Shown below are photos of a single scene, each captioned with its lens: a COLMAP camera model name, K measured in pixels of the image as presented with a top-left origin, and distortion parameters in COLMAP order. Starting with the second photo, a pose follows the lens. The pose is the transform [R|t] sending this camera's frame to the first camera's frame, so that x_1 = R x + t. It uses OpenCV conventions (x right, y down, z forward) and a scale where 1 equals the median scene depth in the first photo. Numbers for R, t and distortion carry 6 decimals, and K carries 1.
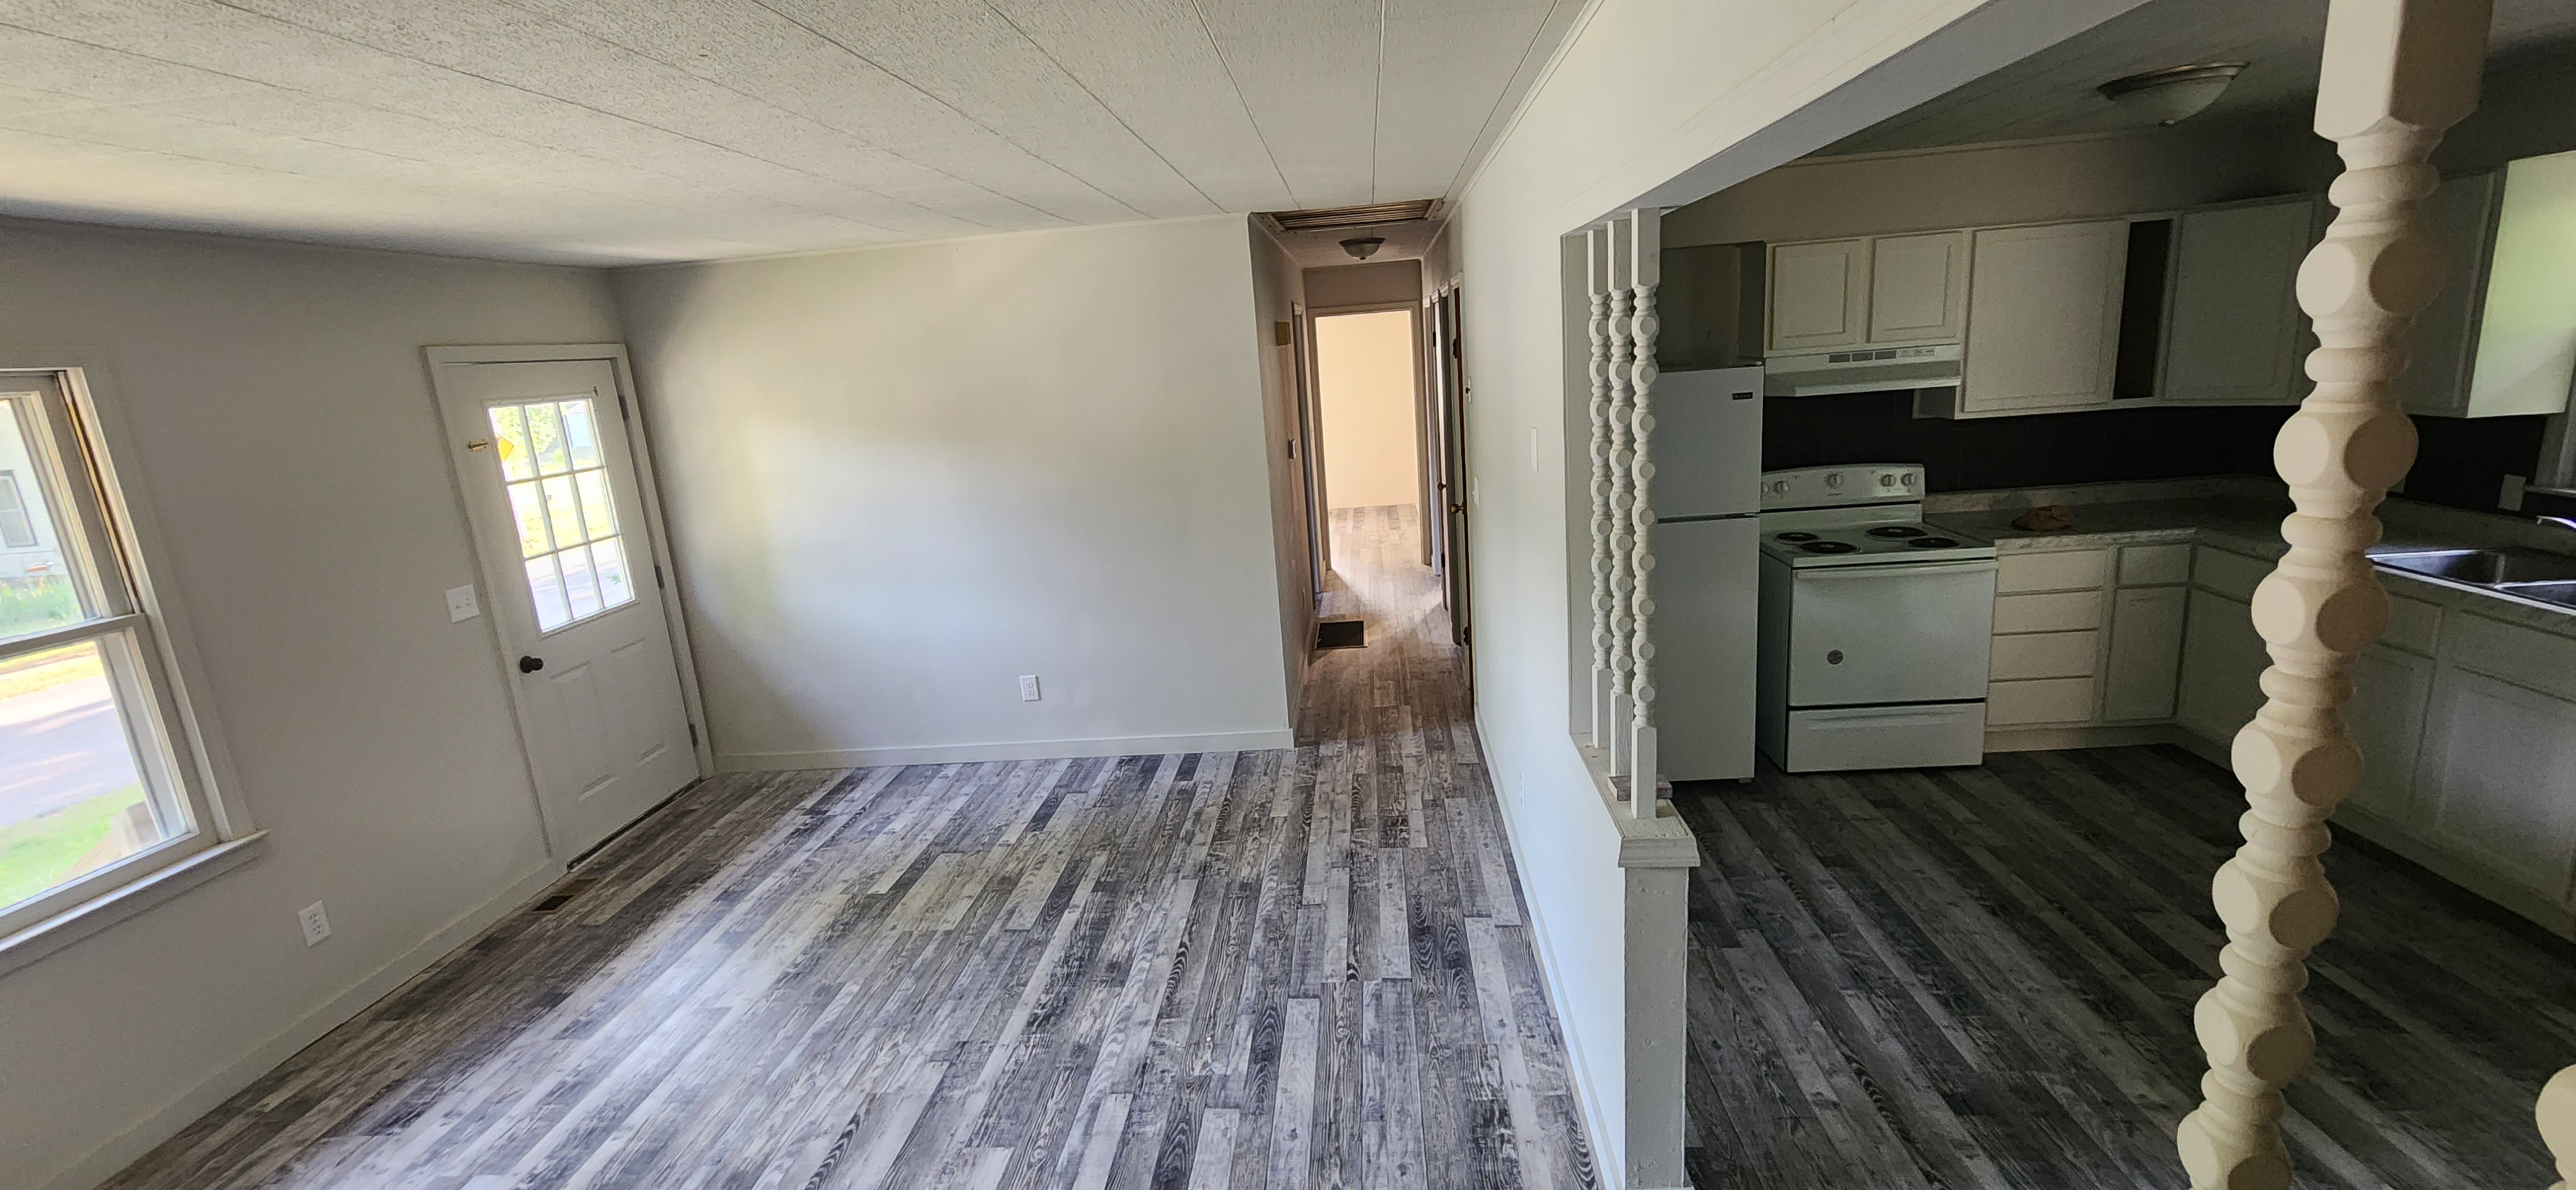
lens RADIAL K [[1049.2, 0, 1286.9], [0, 1049.2, 586.9], [0, 0, 1]] dist [-0.008920, 0.000573]
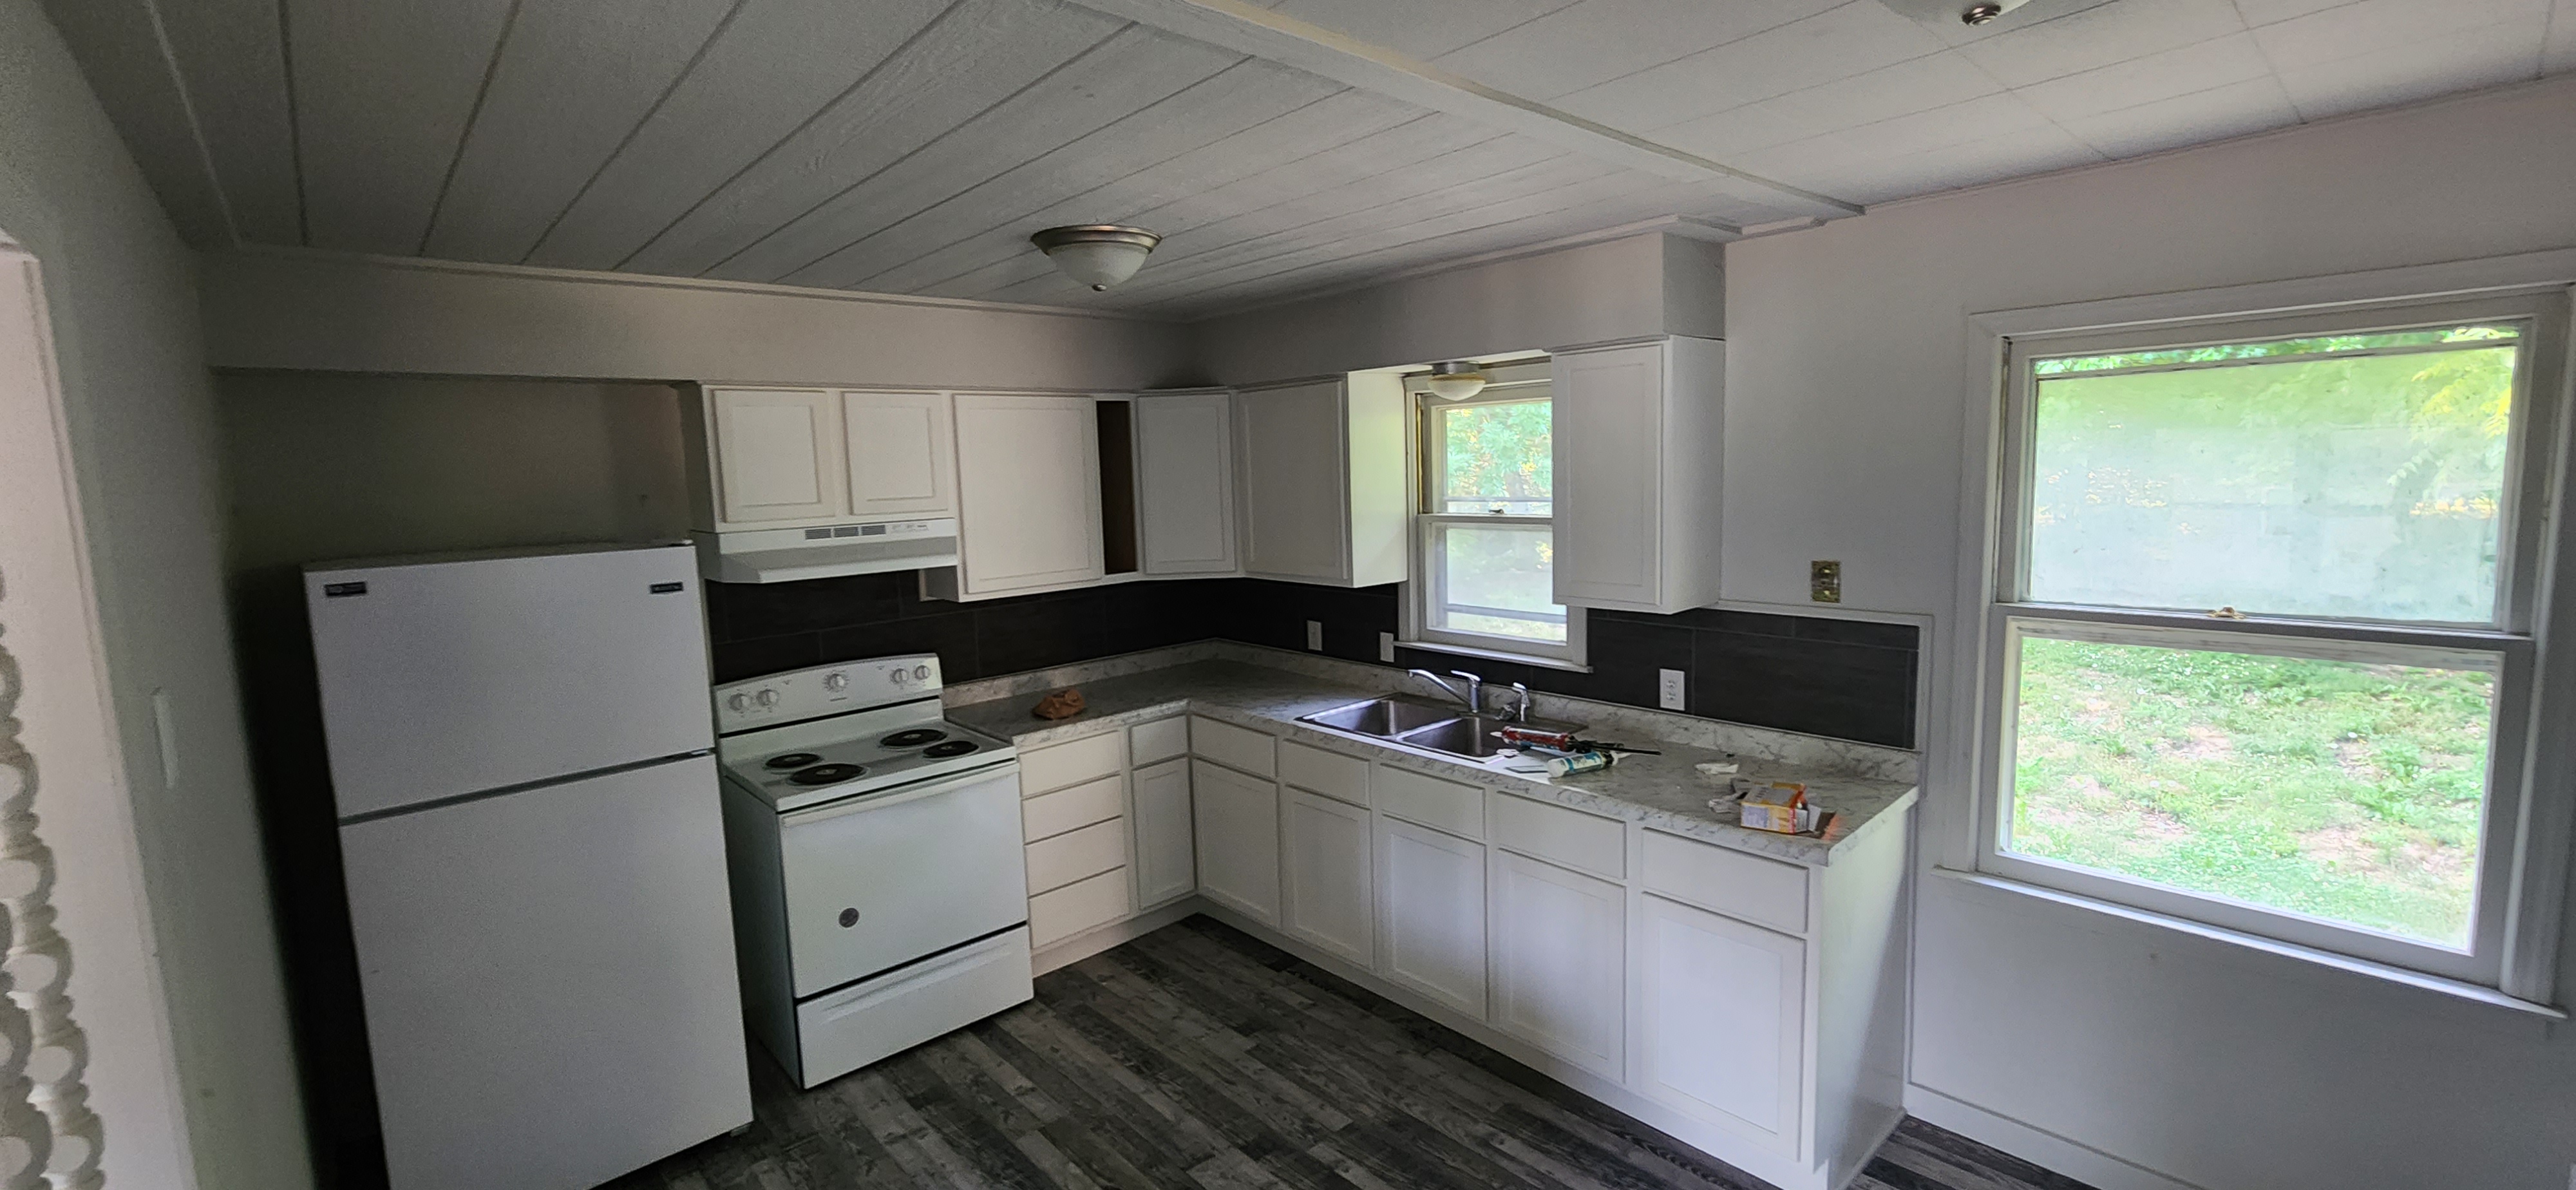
lens RADIAL K [[1049.2, 0, 1286.9], [0, 1049.2, 586.9], [0, 0, 1]] dist [-0.008920, 0.000573]
pose [[0.690523, -0.032954, 0.722559, 0.201224], [0.143180, 0.985422, -0.091890, -0.055040], [-0.708997, 0.166908, 0.685175, 0.209639]]
